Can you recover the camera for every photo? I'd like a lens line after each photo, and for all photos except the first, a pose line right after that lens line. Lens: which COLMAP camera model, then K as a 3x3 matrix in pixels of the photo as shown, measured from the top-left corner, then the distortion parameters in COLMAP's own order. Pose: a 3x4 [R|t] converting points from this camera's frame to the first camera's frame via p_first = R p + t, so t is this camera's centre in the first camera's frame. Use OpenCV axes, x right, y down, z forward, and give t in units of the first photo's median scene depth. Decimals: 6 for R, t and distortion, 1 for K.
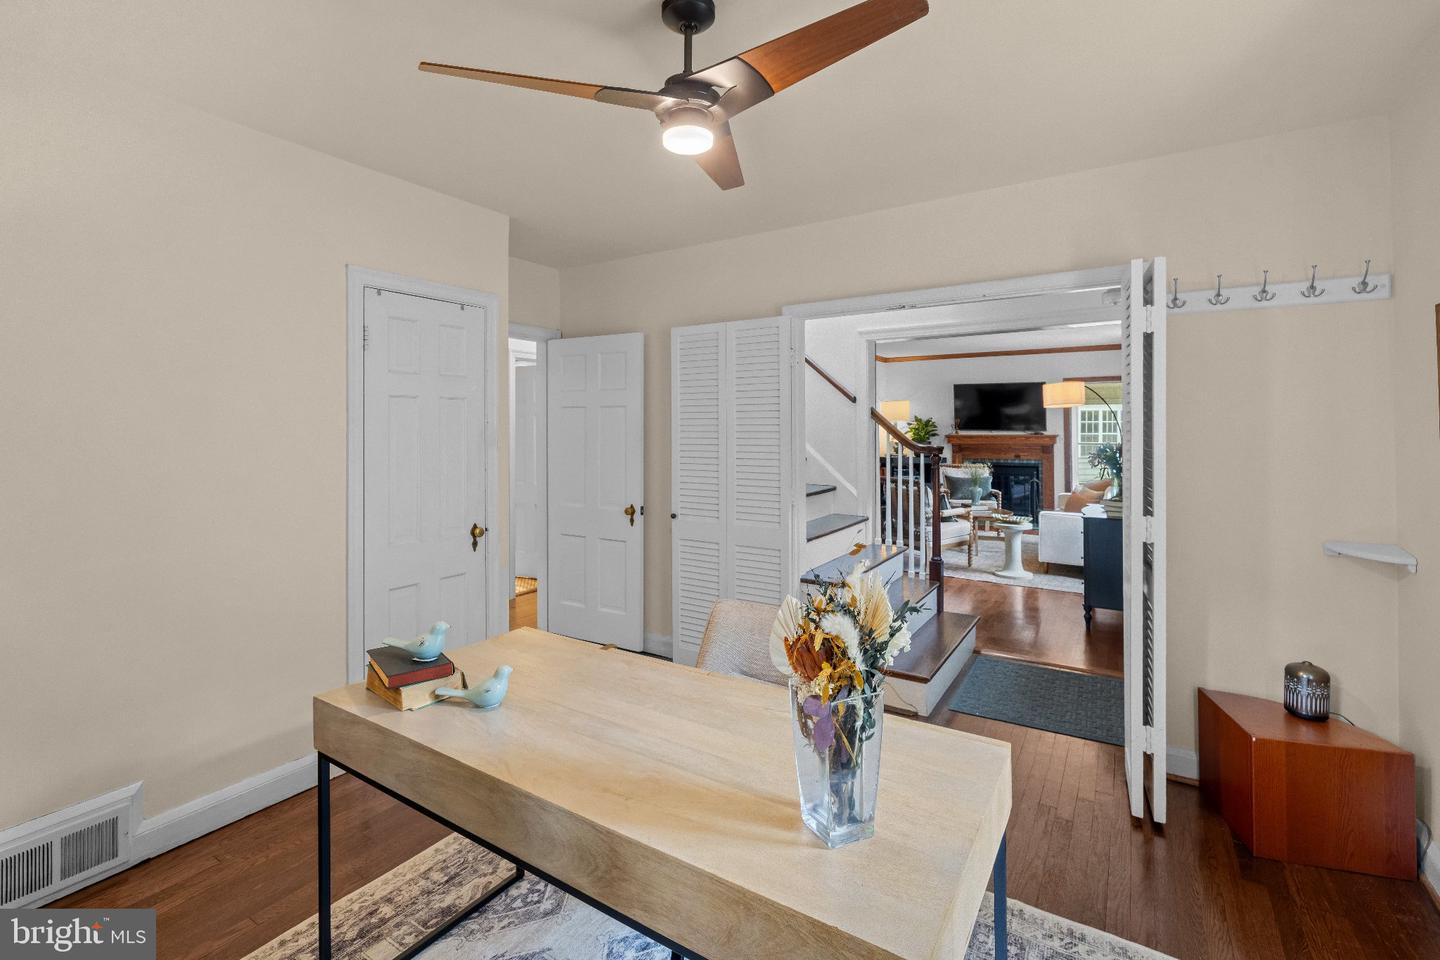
lens RADIAL K [[626.6, 0, 721.9], [0, 626.6, 431.3], [0, 0, 1]] dist [-0.002477, 0.001398]
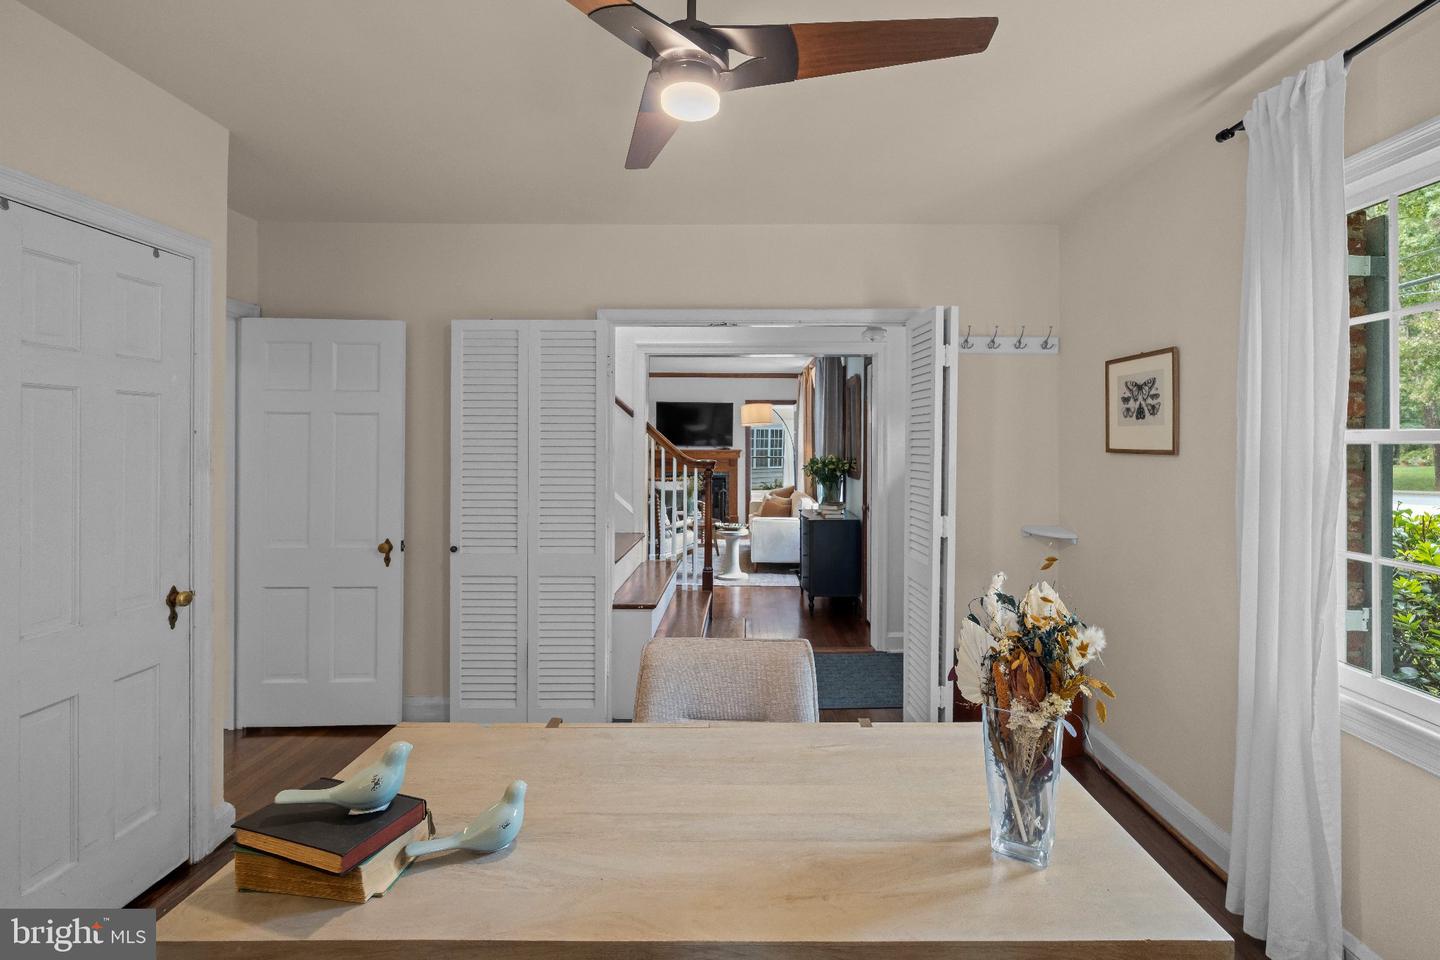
lens RADIAL K [[626.6, 0, 725.0], [0, 626.6, 445.4], [0, 0, 1]] dist [-0.002477, 0.001398]
pose [[0.846508, 0.002480, 0.532371, -0.224115], [-0.001628, 0.999997, -0.002068, 0.000467], [-0.532374, 0.000884, 0.846509, 0.123087]]
